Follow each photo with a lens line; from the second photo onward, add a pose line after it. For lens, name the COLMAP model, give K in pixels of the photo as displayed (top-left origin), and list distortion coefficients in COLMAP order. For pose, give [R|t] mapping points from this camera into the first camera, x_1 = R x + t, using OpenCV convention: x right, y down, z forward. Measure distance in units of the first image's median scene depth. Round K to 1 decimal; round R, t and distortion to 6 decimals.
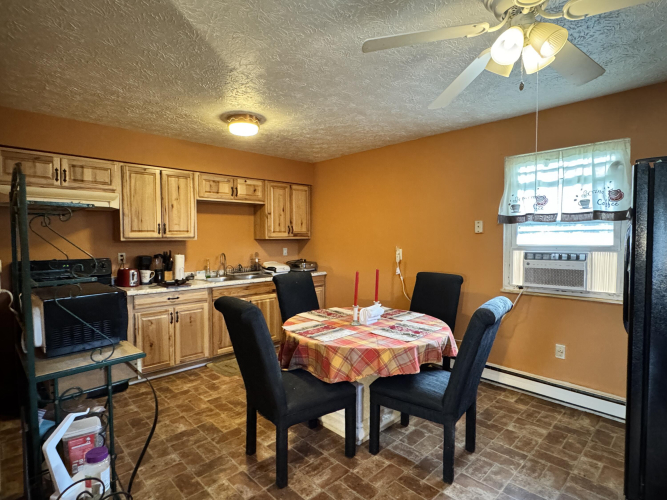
lens RADIAL K [[360.1, 0, 332.9], [0, 360.1, 251.9], [0, 0, 1]] dist [-0.001976, 0.000055]
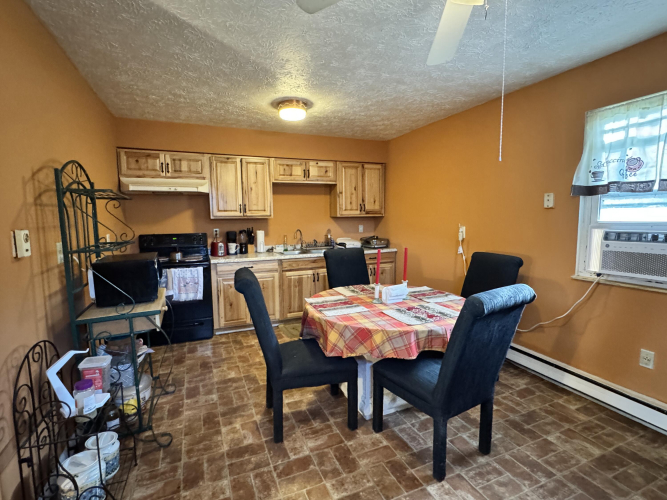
lens RADIAL K [[332.6, 0, 334.0], [0, 332.6, 251.0], [0, 0, 1]] dist [-0.002148, -0.000327]
pose [[0.933246, 0.030493, -0.357941, 0.245633], [-0.006665, 0.997689, 0.067613, -0.001106], [0.359176, -0.060714, 0.931293, 0.097672]]
